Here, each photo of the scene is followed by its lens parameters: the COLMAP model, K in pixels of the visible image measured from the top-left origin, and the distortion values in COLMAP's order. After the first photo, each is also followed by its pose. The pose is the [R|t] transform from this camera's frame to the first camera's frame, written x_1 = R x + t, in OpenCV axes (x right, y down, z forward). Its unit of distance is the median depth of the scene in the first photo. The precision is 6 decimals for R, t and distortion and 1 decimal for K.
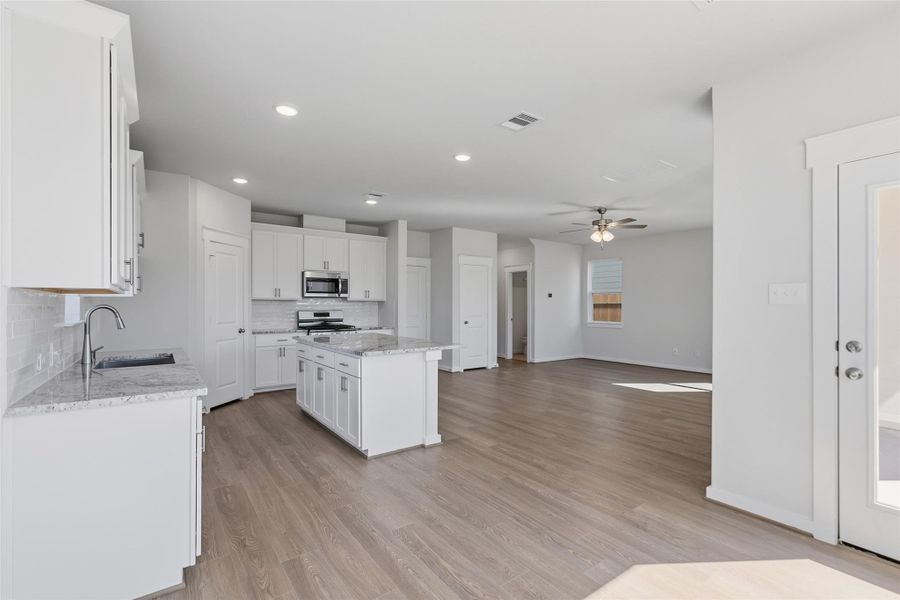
lens RADIAL K [[413.7, 0, 452.4], [0, 413.7, 301.4], [0, 0, 1]] dist [0.014682, -0.002969]
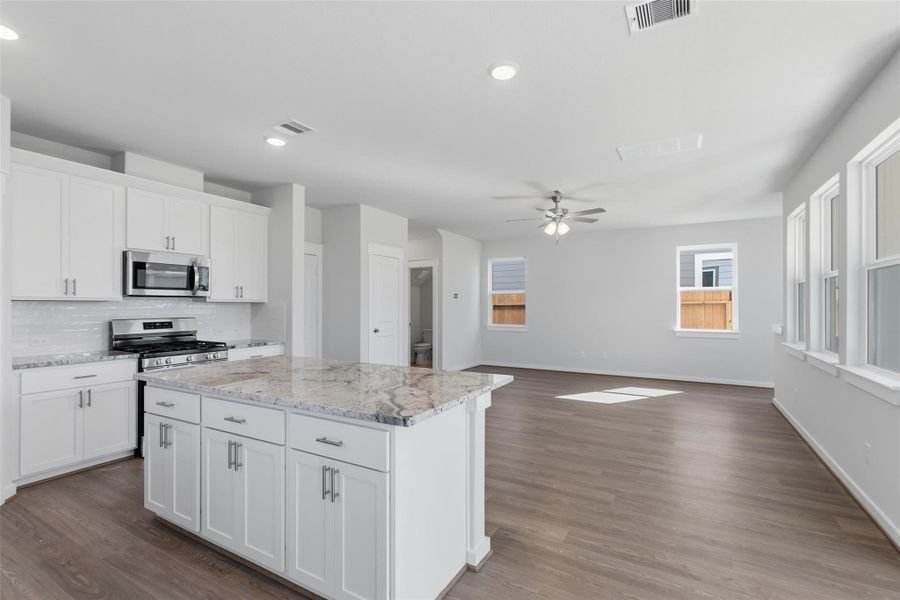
lens RADIAL K [[413.7, 0, 448.3], [0, 413.7, 299.9], [0, 0, 1]] dist [0.014682, -0.002969]
pose [[0.911253, 0.004669, 0.411820, -0.193012], [-0.003142, 0.999985, -0.004384, -0.003454], [-0.411834, 0.002701, 0.911255, 0.298939]]
